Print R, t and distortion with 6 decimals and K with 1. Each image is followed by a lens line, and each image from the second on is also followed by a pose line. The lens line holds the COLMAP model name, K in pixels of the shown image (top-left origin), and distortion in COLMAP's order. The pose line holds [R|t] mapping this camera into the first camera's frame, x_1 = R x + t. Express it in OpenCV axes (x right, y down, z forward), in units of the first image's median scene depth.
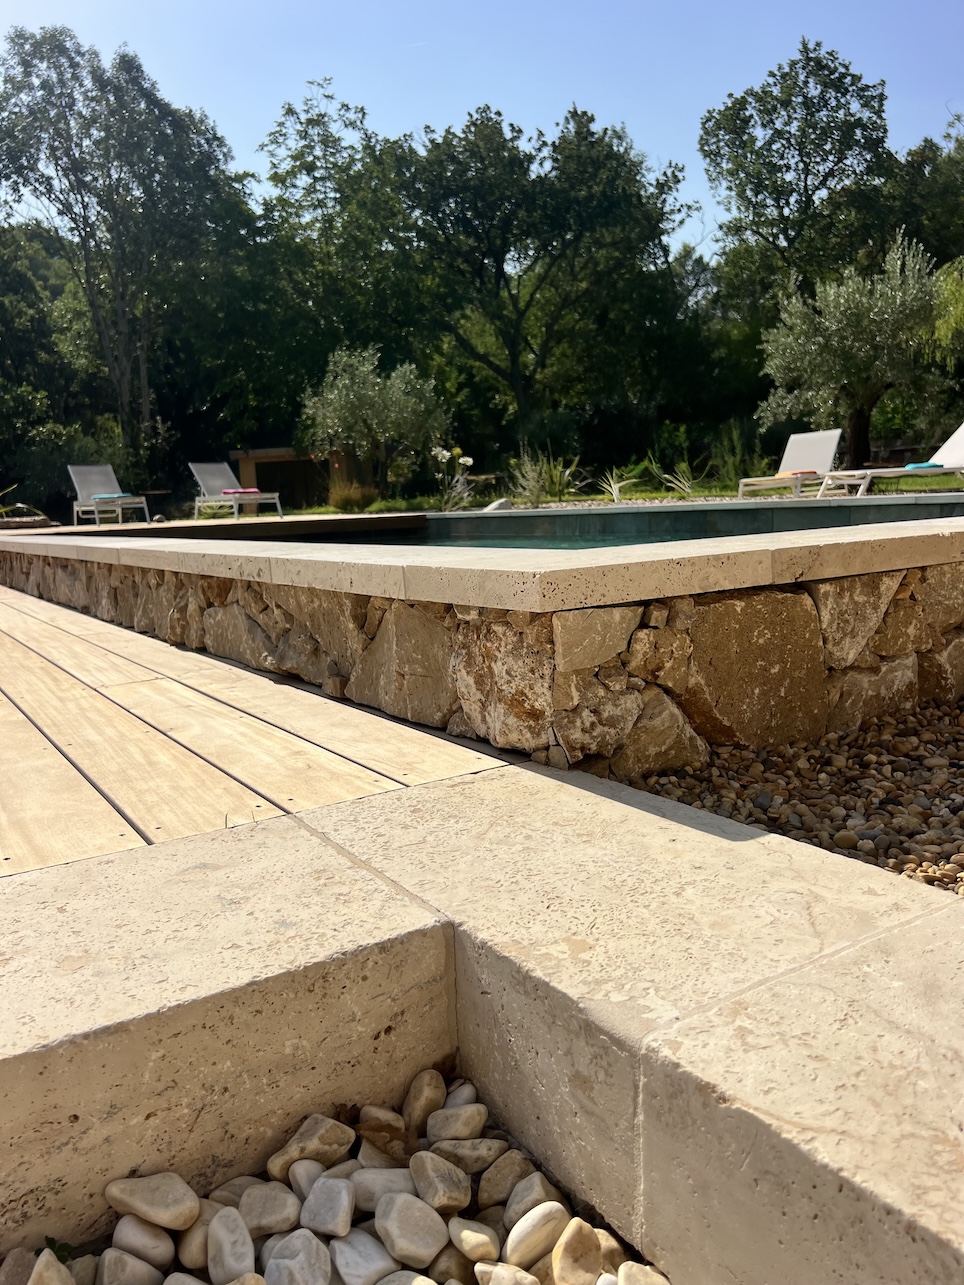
lens RADIAL K [[975.0, 0, 482.0], [0, 975.0, 642.5], [0, 0, 1]] dist [0.062242, -0.080168]
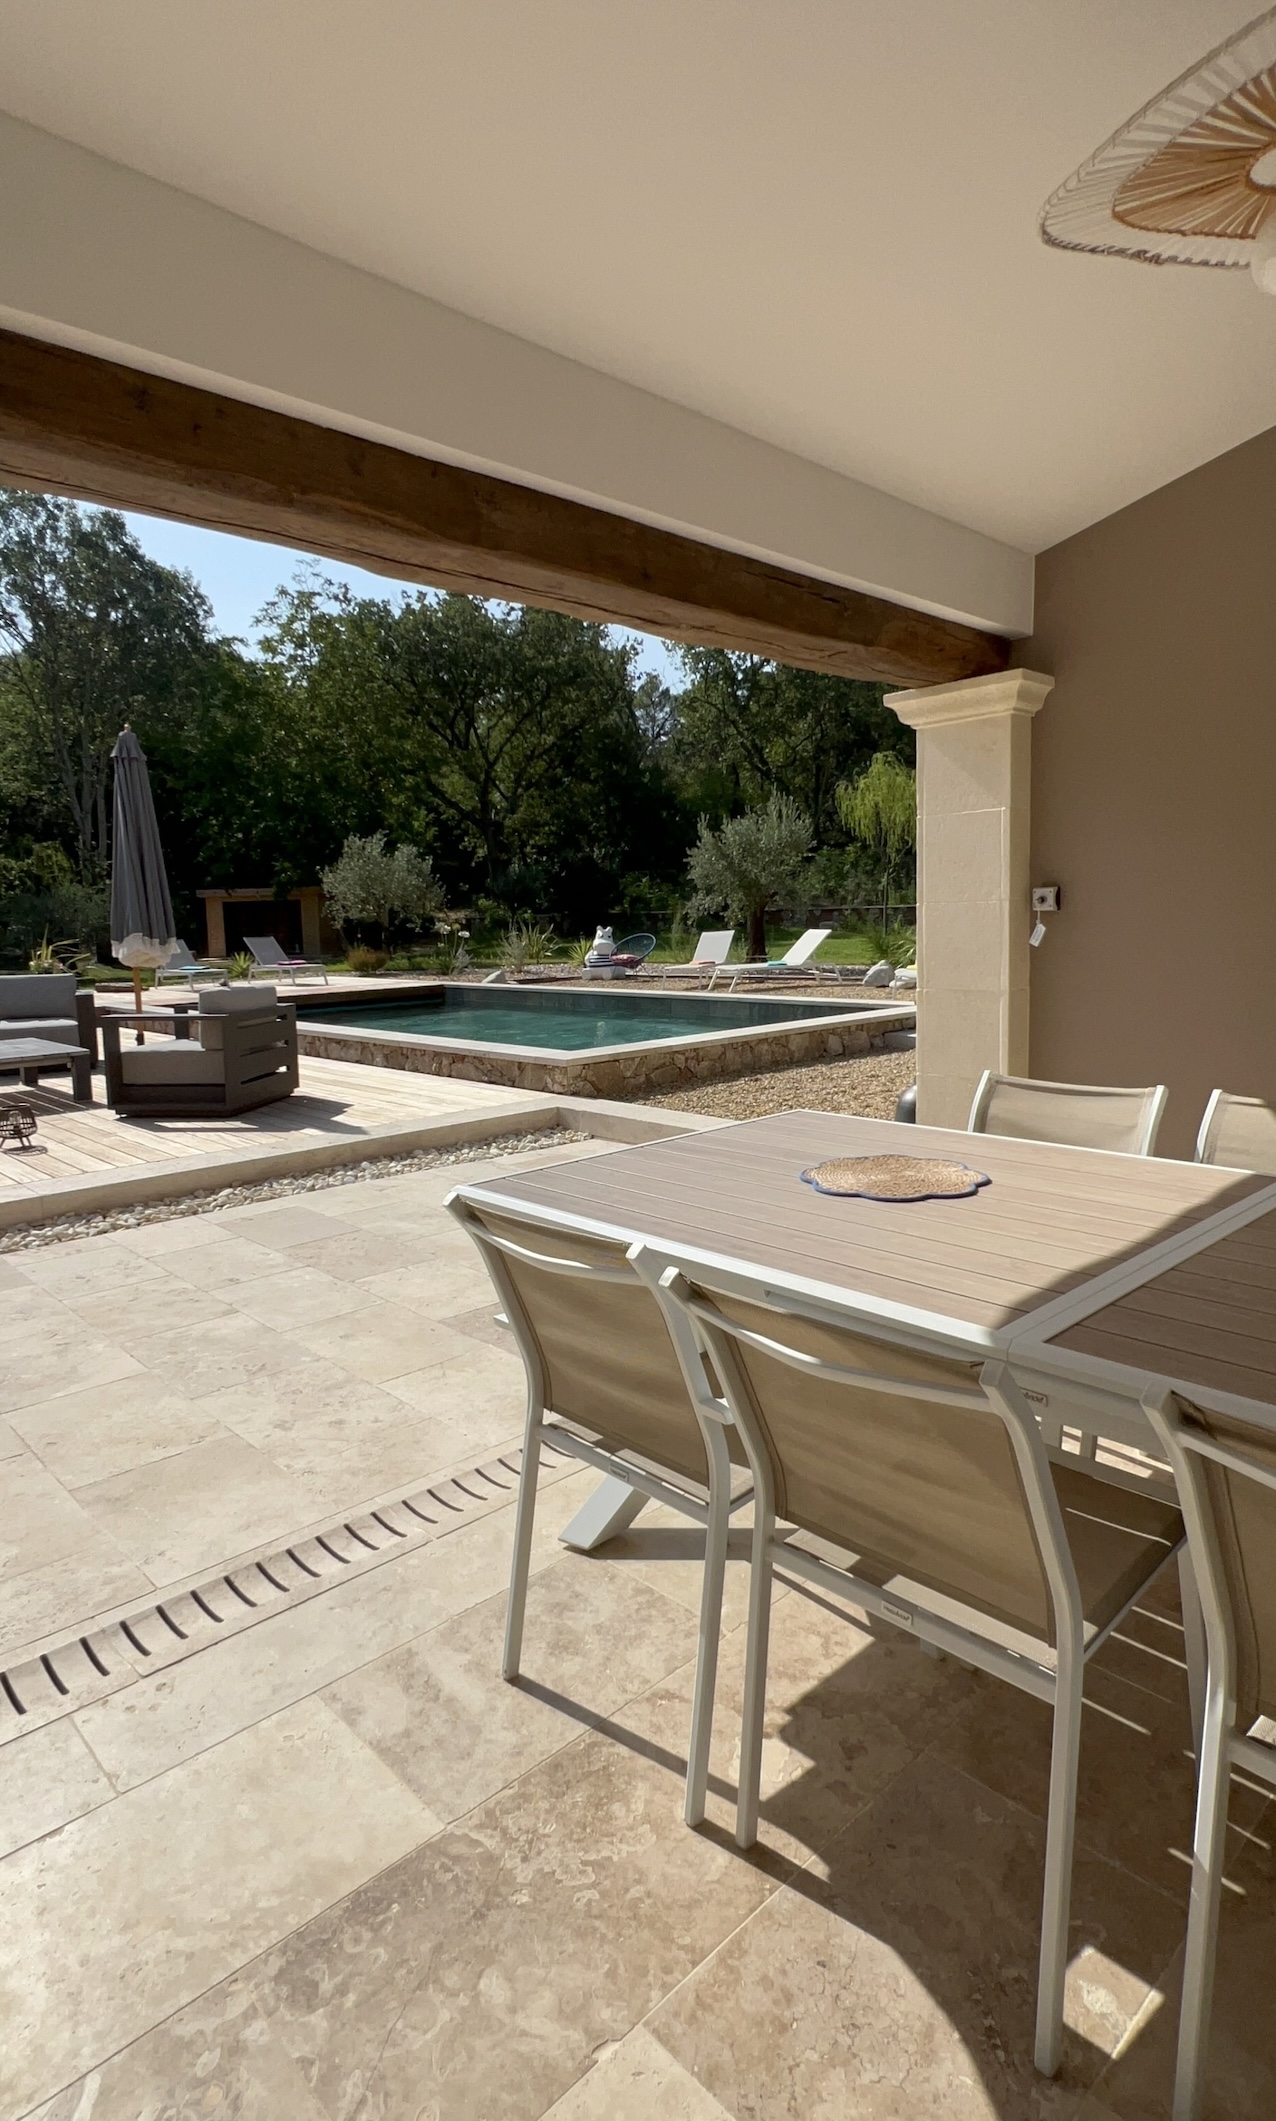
lens RADIAL K [[1121.5, 0, 634.0], [0, 1121.5, 1032.5], [0, 0, 1]] dist [-0.002678, -0.000824]
pose [[0.983685, 0.003368, 0.179868, -0.032021], [0.004743, 0.998991, -0.044649, 0.002851], [-0.179837, 0.044774, 0.982677, -0.242466]]
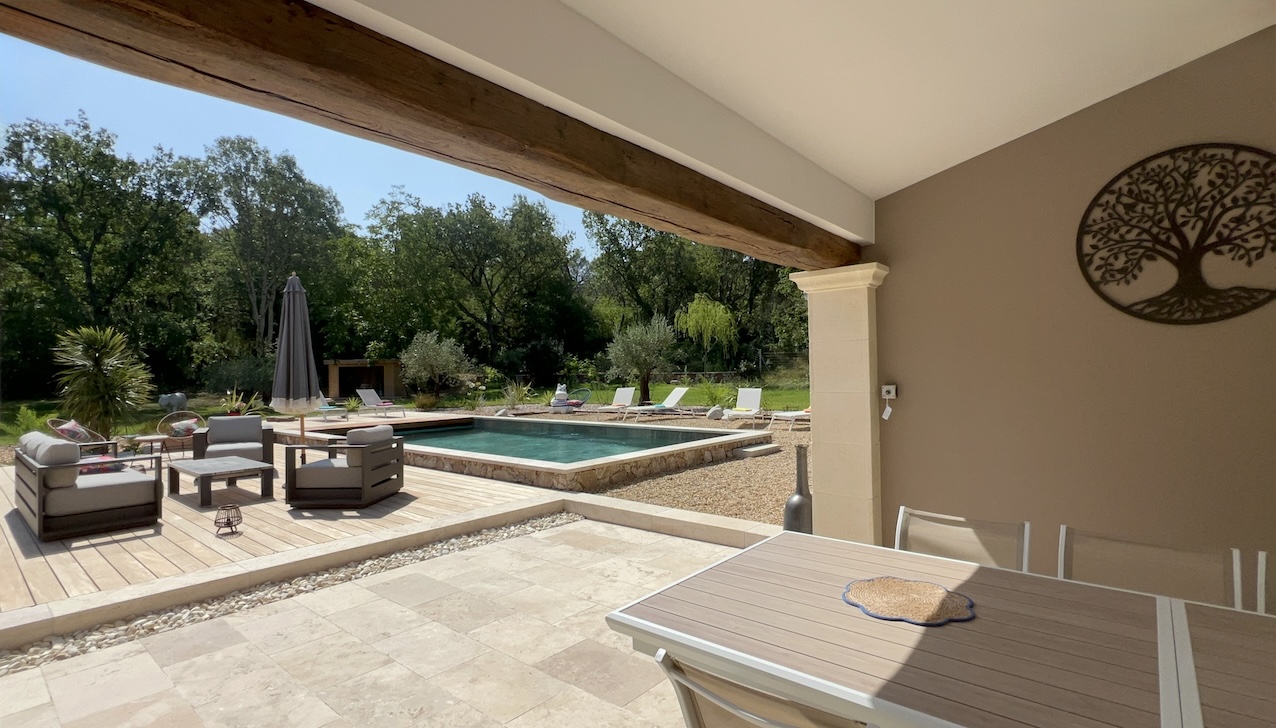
lens RADIAL K [[599.5, 0, 622.5], [0, 599.5, 362.1], [0, 0, 1]] dist [-0.002667, -0.000298]
pose [[0.960585, 0.035134, 0.275758, -0.048014], [0.011880, 0.985886, -0.166994, -0.005554], [-0.277733, 0.163688, 0.946610, -0.221420]]
